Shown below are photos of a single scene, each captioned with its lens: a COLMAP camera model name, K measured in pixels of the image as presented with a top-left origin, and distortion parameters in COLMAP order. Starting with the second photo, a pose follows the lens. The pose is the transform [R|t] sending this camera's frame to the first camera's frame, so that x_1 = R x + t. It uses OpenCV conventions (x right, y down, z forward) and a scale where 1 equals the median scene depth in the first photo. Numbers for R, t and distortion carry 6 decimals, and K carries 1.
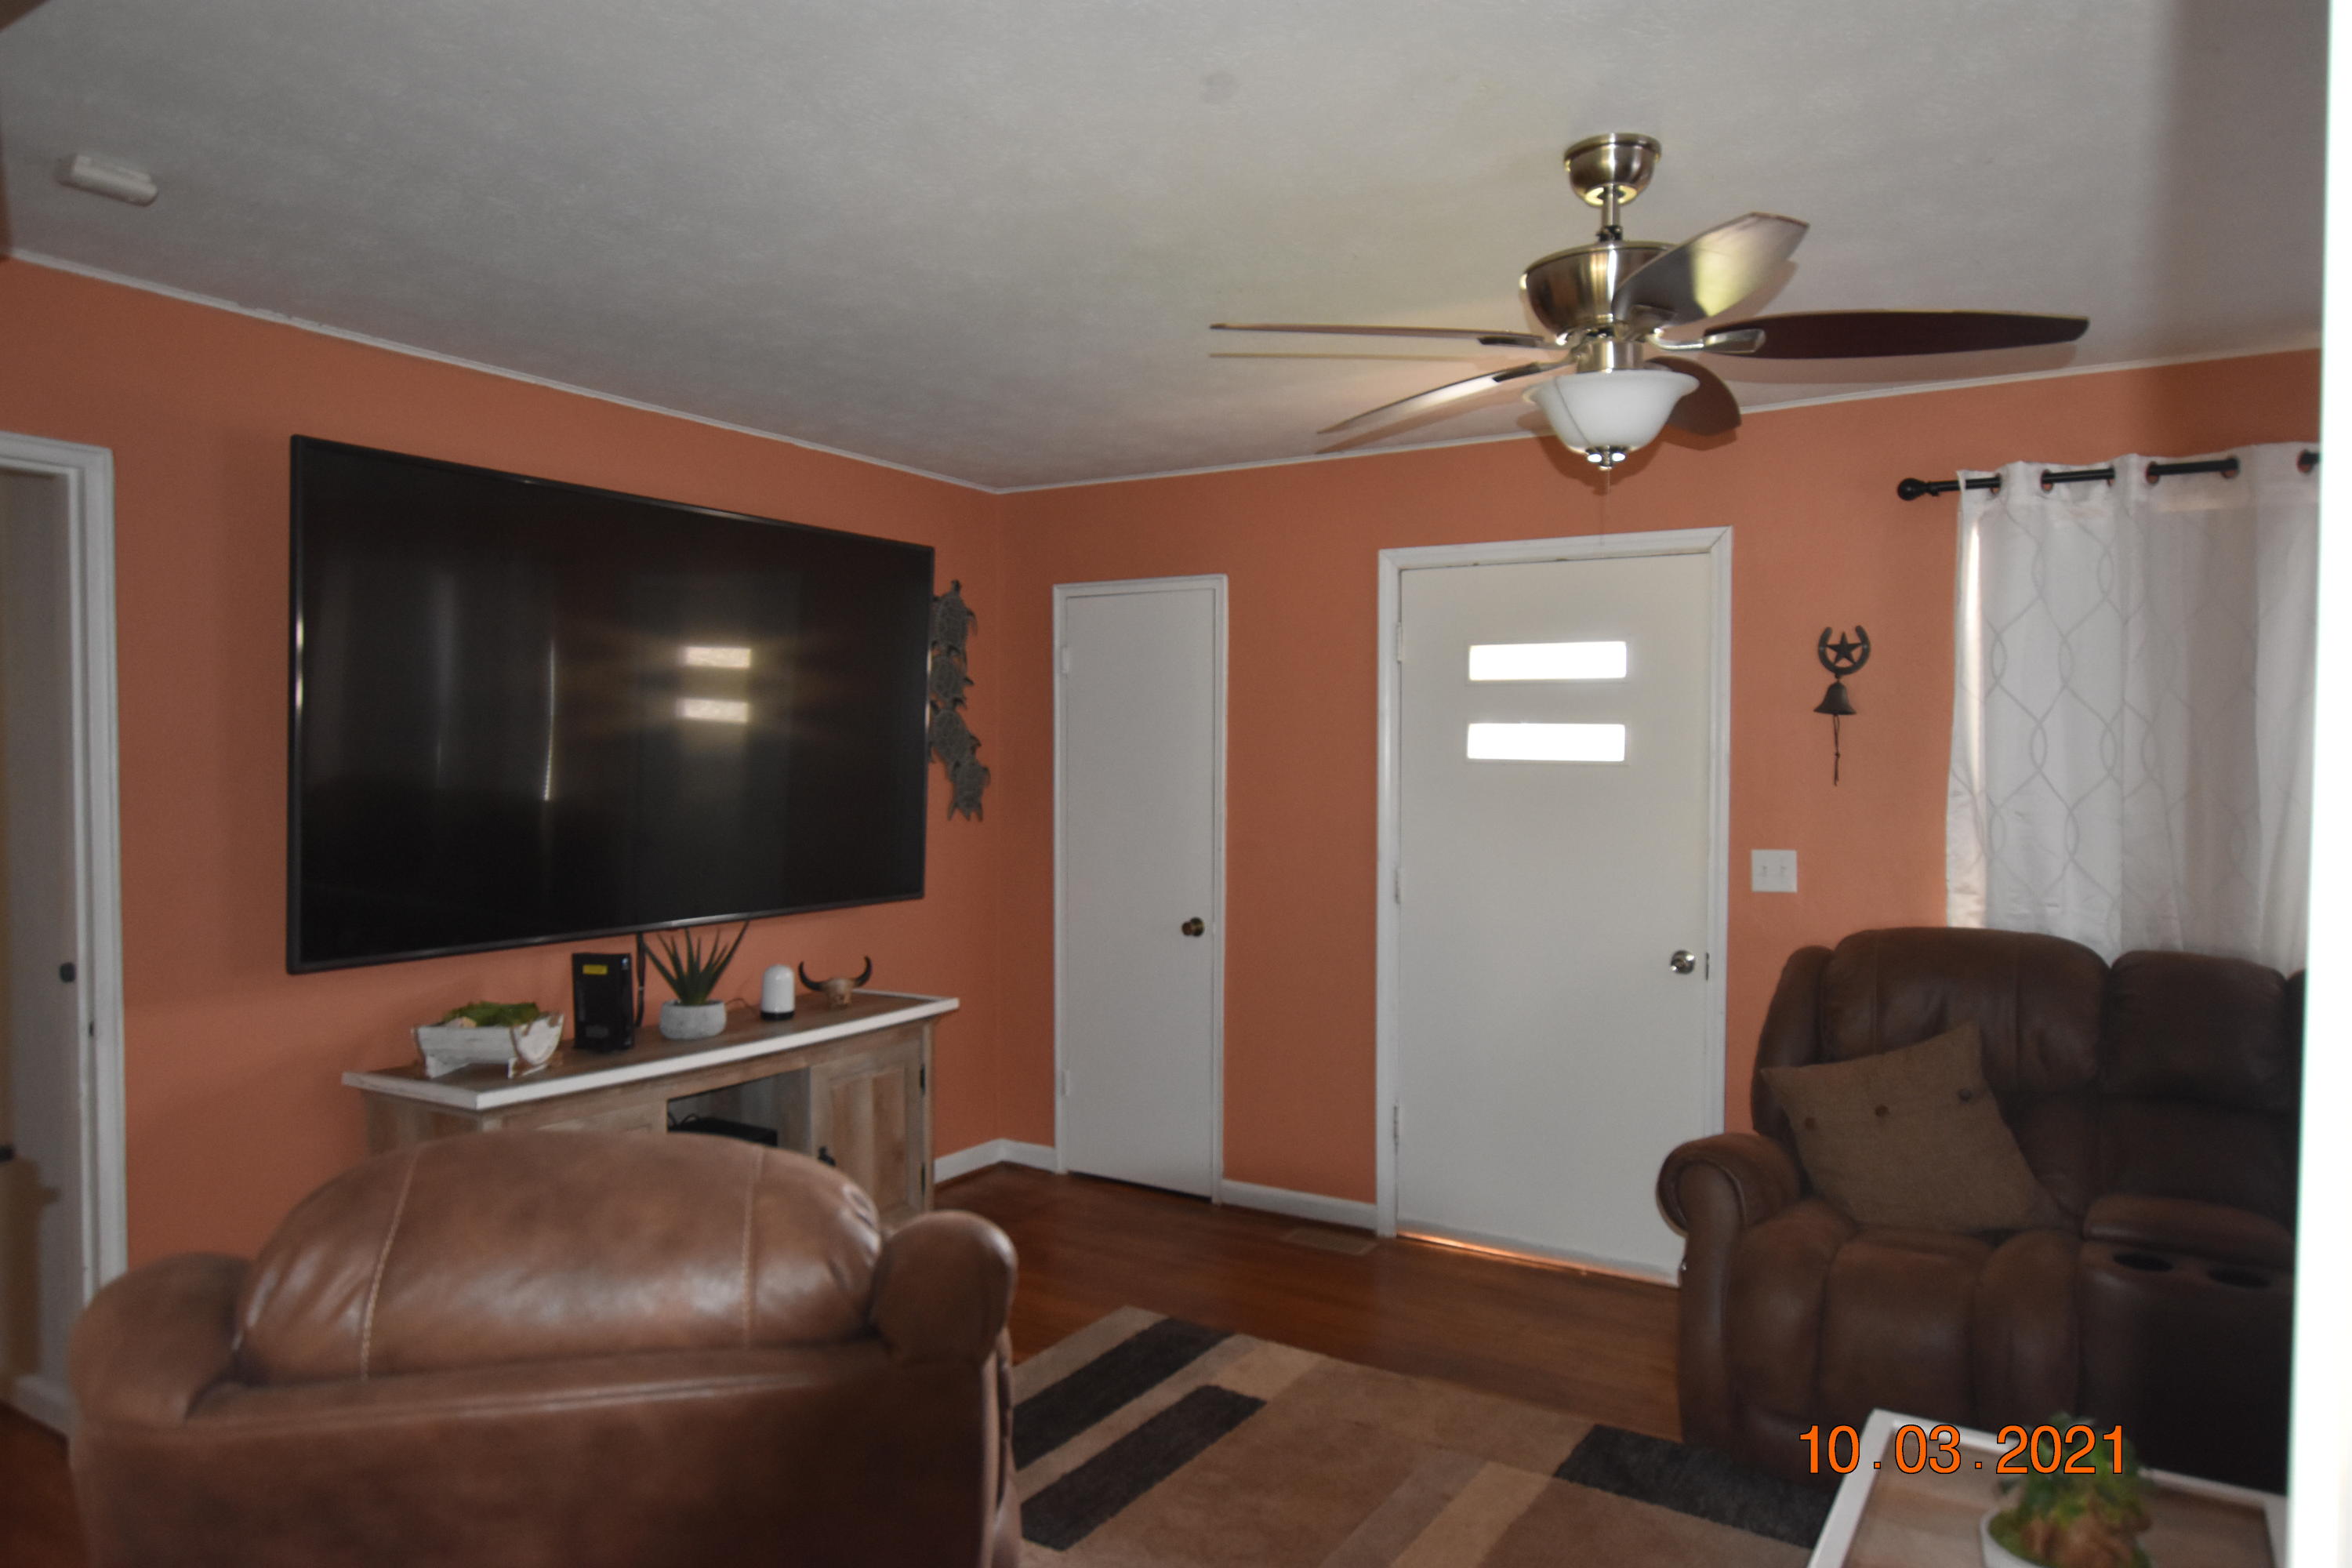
lens RADIAL K [[1498.6, 0, 1184.6], [0, 1498.6, 777.5], [0, 0, 1]] dist [-0.007808, 0.009561]
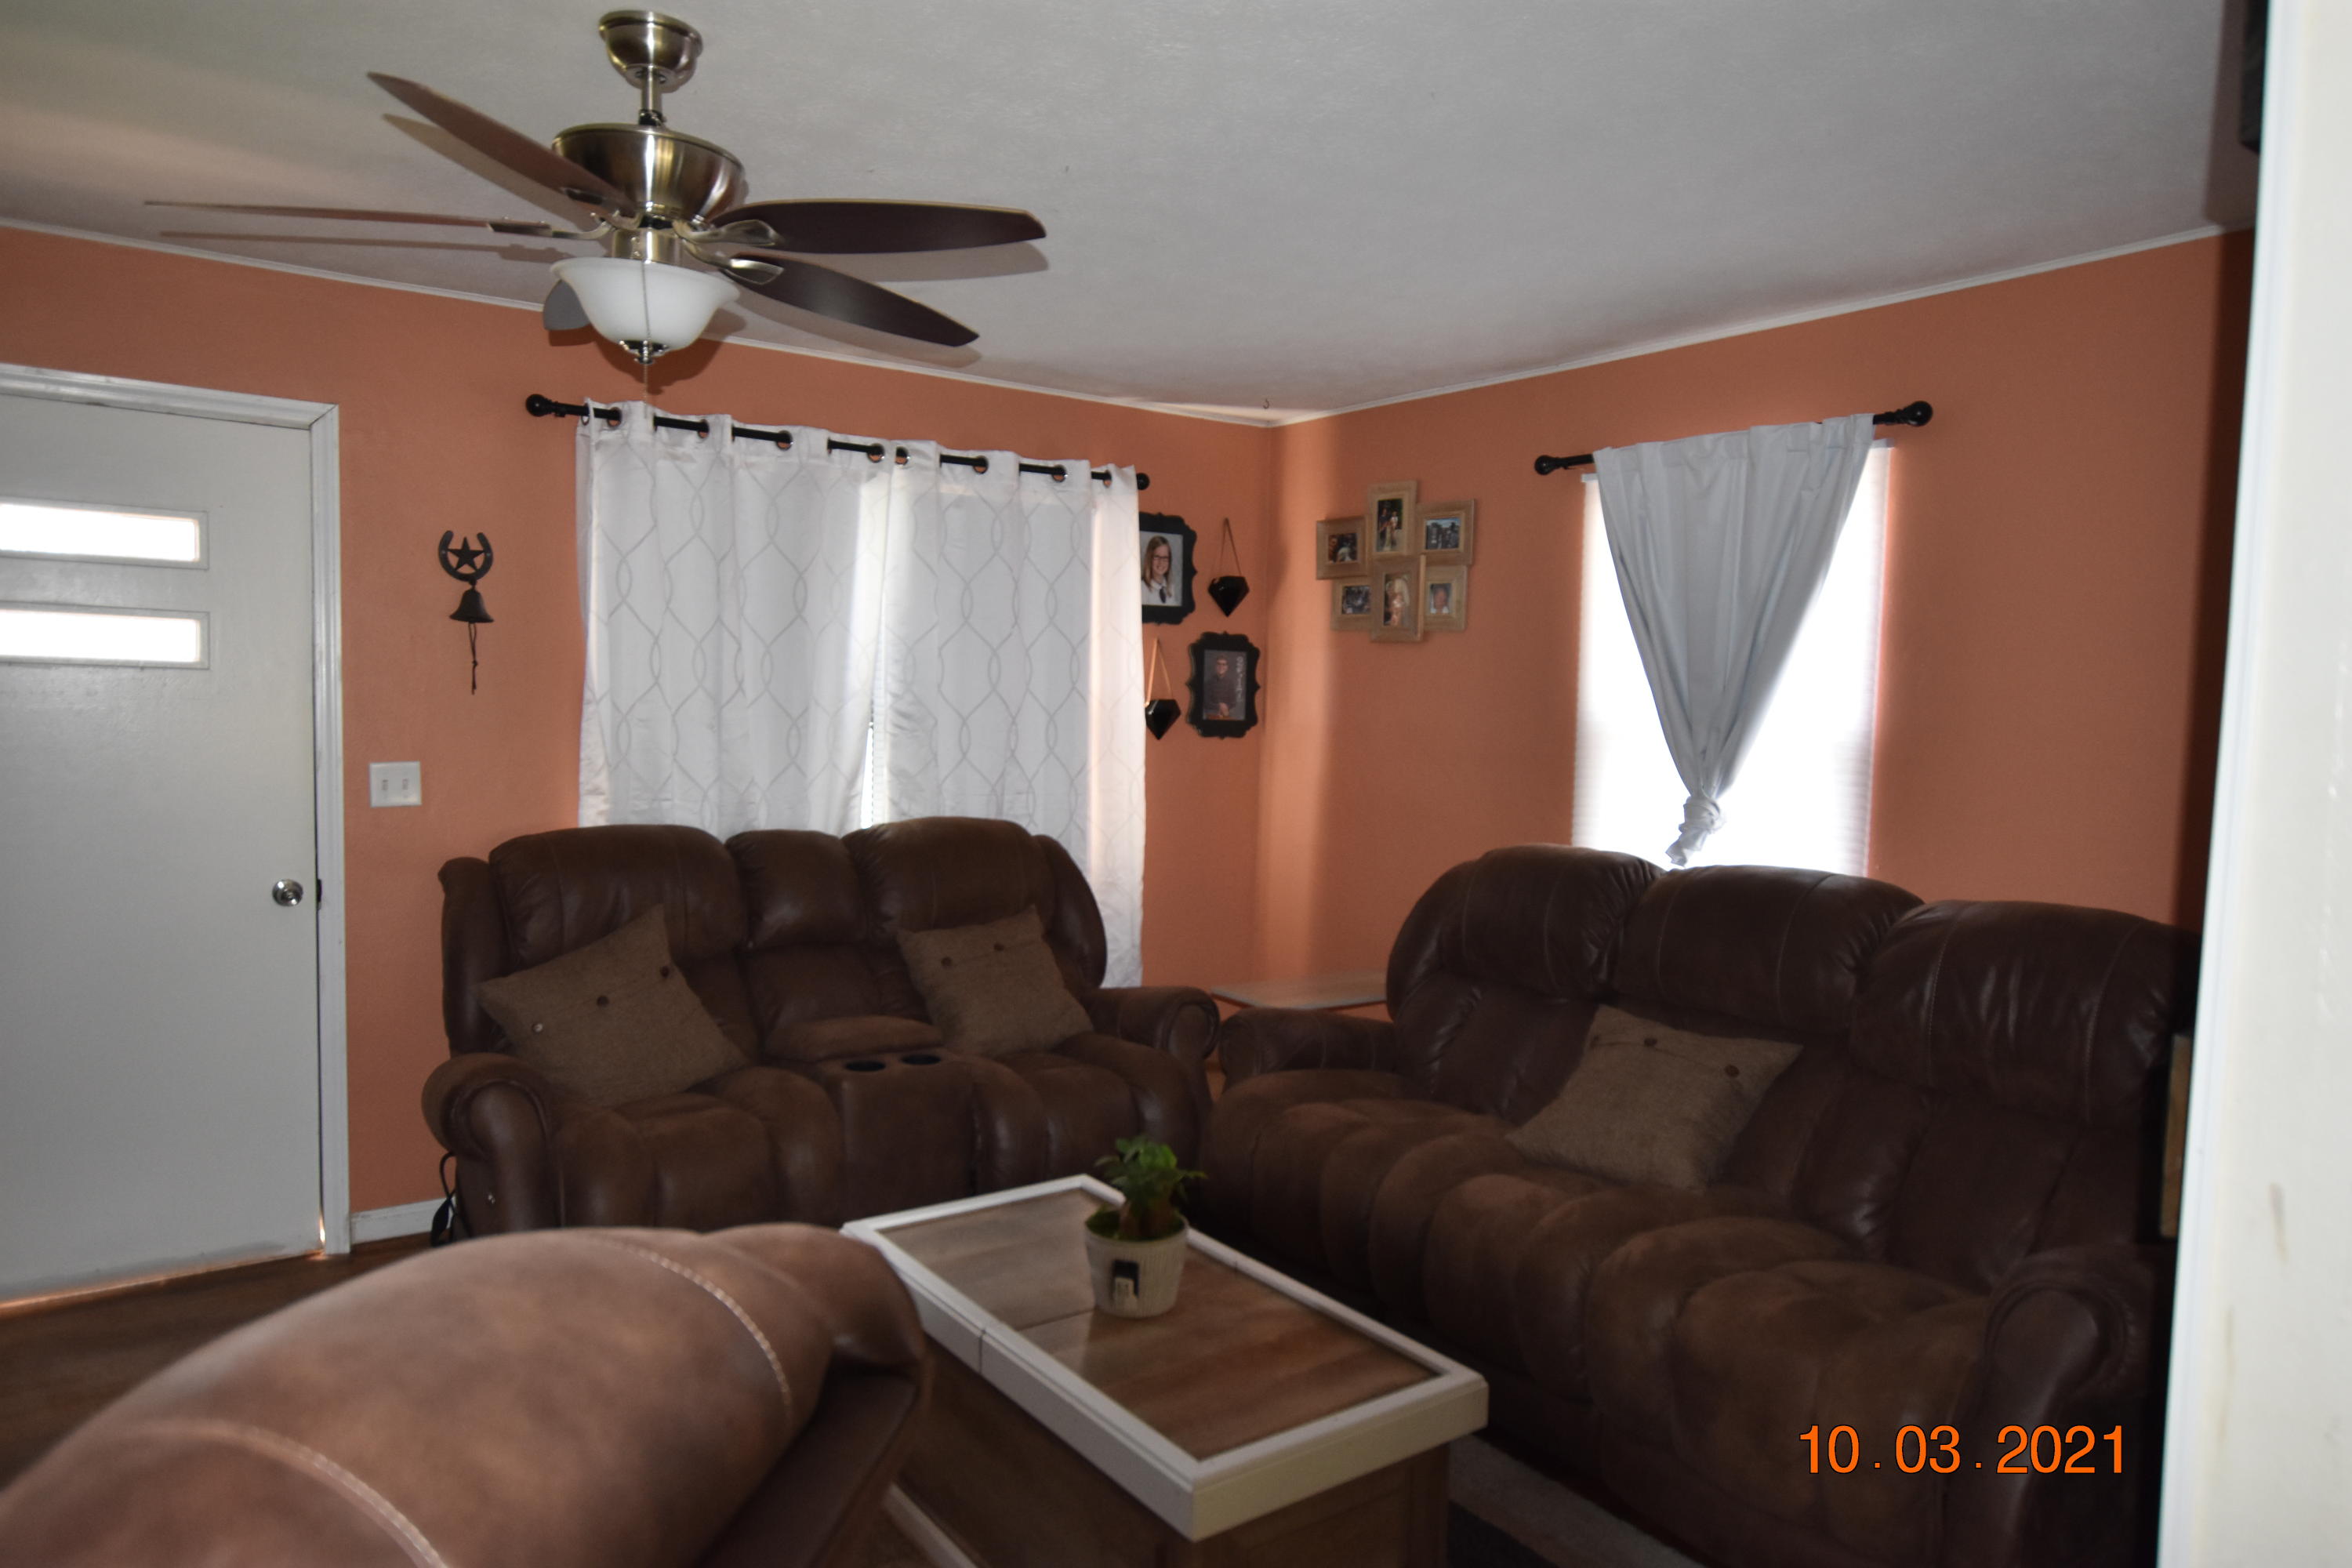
lens RADIAL K [[1498.6, 0, 1190.3], [0, 1498.6, 791.0], [0, 0, 1]] dist [-0.007808, 0.009561]
pose [[0.345383, -0.058857, 0.936614, -0.343475], [-0.011329, 0.997697, 0.066874, -0.002463], [-0.938393, -0.033708, 0.343921, 0.223736]]
